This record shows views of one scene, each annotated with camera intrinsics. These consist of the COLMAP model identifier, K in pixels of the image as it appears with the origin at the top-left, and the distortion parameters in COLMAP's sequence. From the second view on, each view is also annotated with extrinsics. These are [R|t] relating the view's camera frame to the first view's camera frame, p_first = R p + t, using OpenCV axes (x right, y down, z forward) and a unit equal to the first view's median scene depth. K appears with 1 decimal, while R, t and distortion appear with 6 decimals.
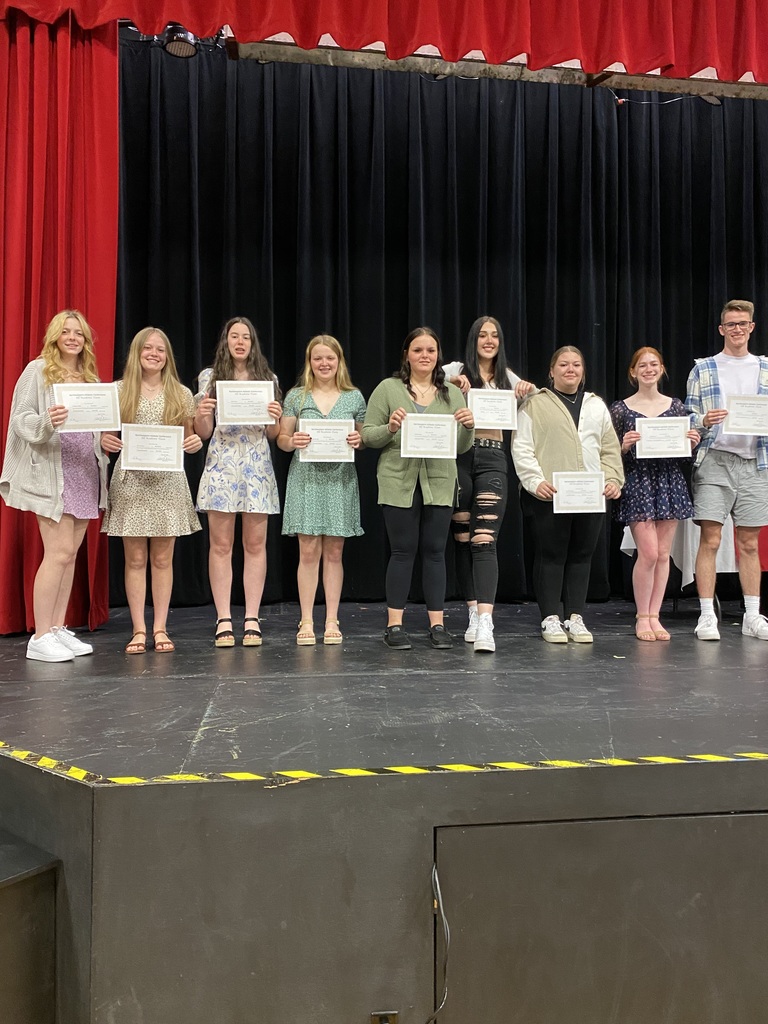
lens RADIAL K [[776.4, 0, 397.3], [0, 776.4, 517.4], [0, 0, 1]] dist [0.007010, 0.002035]
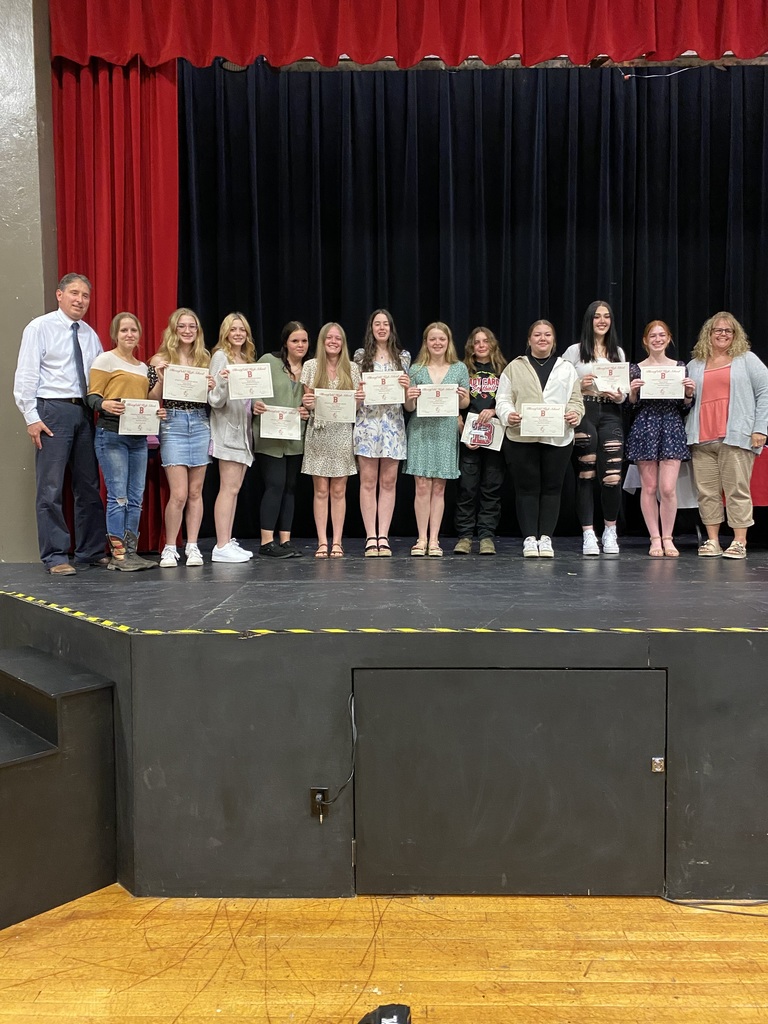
lens RADIAL K [[776.4, 0, 397.2], [0, 776.4, 507.6], [0, 0, 1]] dist [0.007010, 0.002035]
pose [[0.989990, -0.003736, -0.141090, 0.156019], [0.011645, 0.998403, 0.055278, 0.003581], [0.140658, -0.056368, 0.988452, -0.198781]]
